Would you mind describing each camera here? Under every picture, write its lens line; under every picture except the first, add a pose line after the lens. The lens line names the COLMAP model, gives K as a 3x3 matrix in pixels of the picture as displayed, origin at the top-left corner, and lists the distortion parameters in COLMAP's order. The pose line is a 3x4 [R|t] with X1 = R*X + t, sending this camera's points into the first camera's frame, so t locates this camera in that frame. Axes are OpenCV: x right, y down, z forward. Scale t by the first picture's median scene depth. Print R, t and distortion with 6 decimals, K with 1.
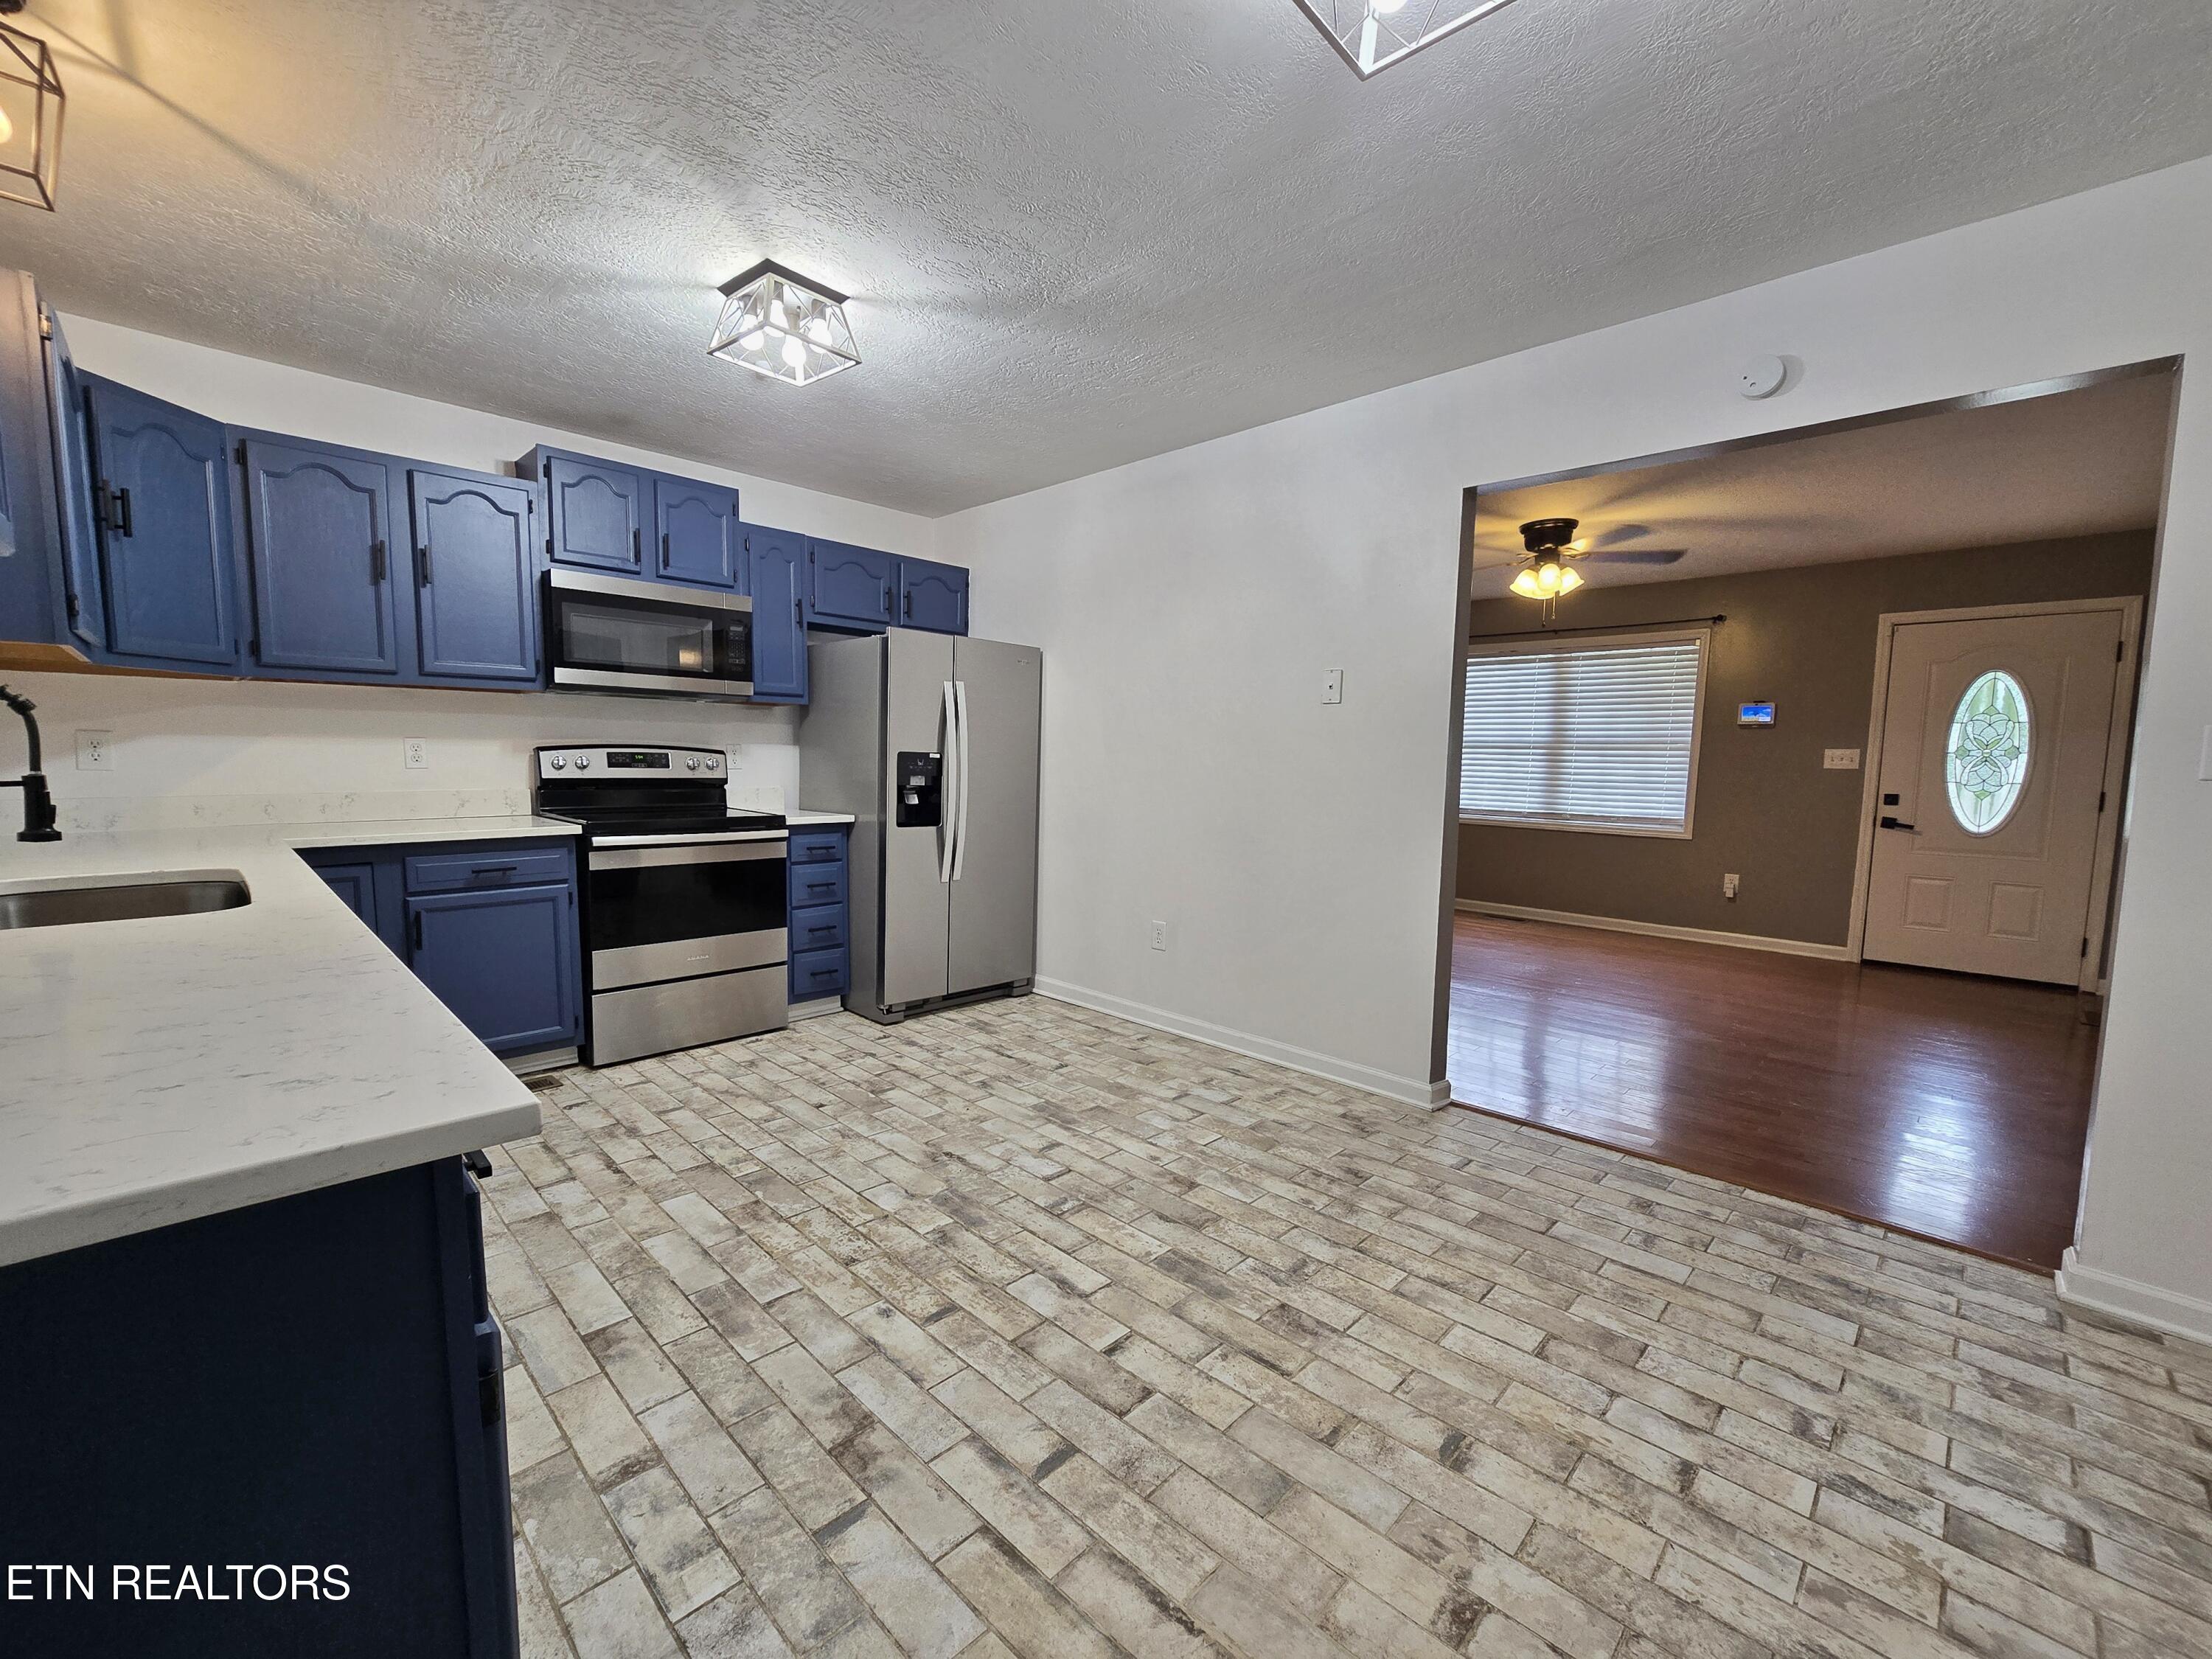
lens RADIAL K [[917.8, 0, 1098.1], [0, 917.8, 843.4], [0, 0, 1]] dist [-0.000386, 0.000176]
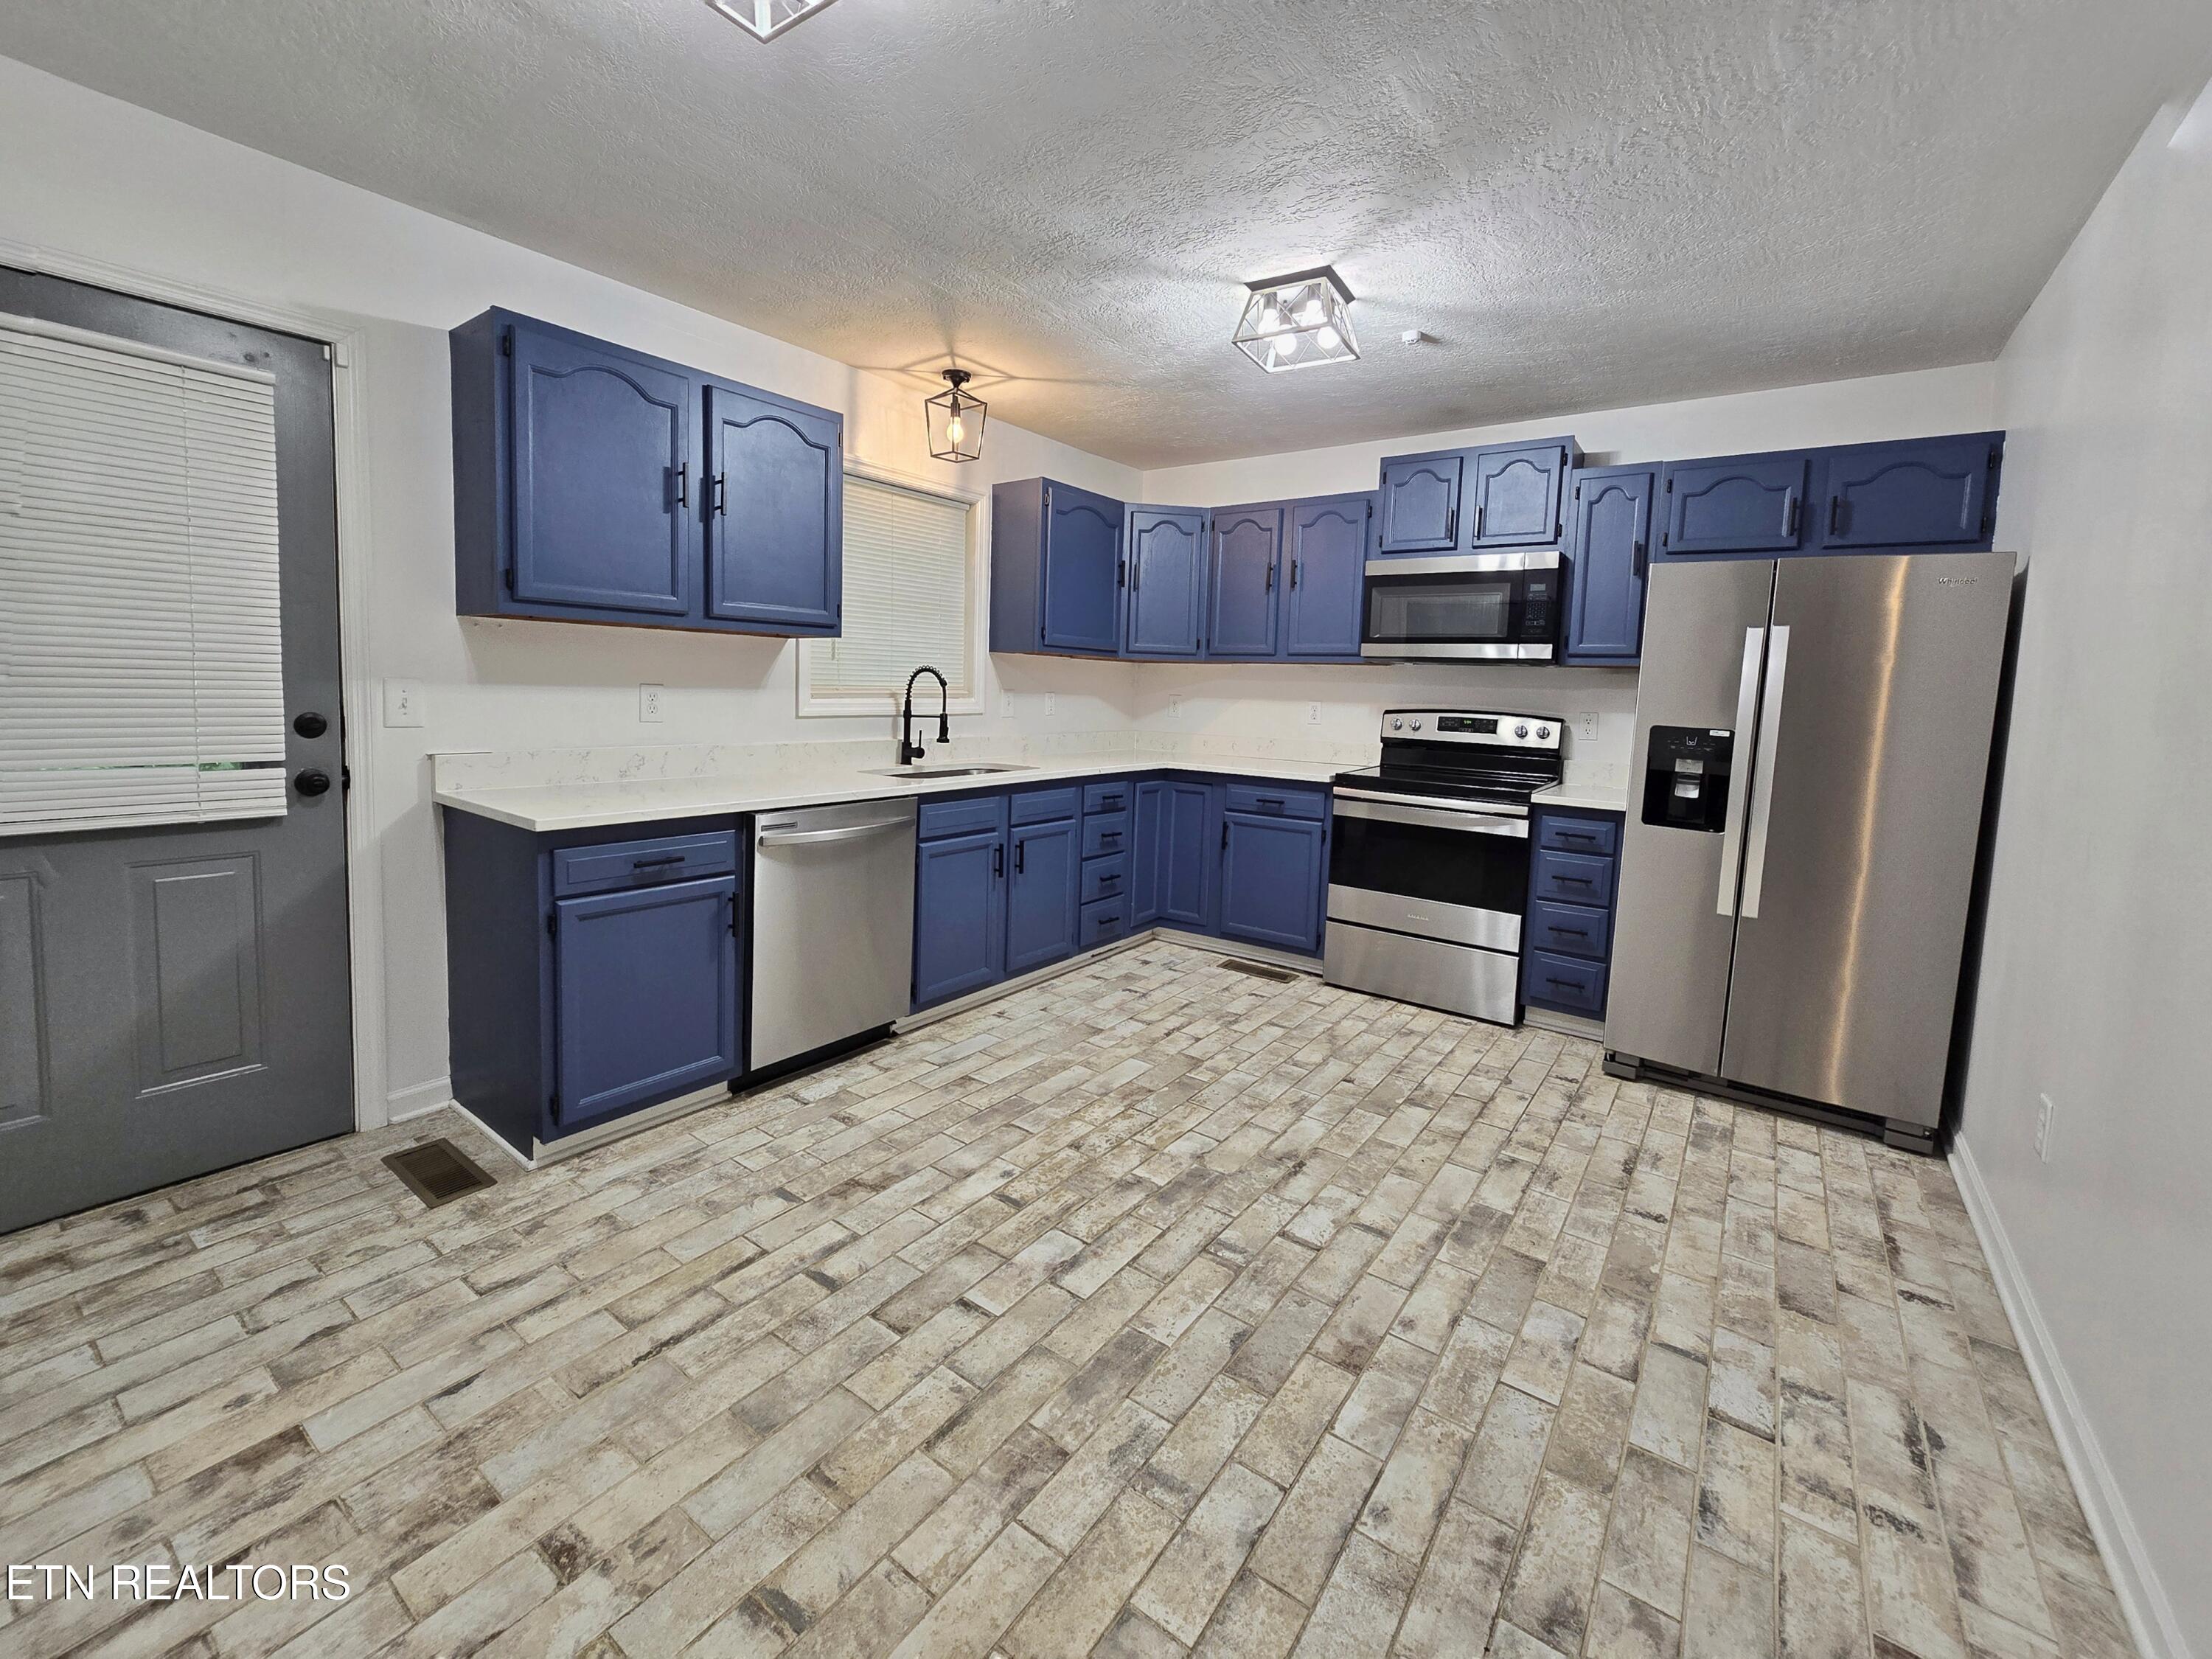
lens RADIAL K [[904.1, 0, 1076.0], [0, 904.1, 752.4], [0, 0, 1]] dist [-0.001835, 0.000046]
pose [[0.135315, 0.064205, -0.988720, 0.640939], [-0.126280, 0.990878, 0.047063, -0.073474], [0.982722, 0.118487, 0.142188, 0.595651]]
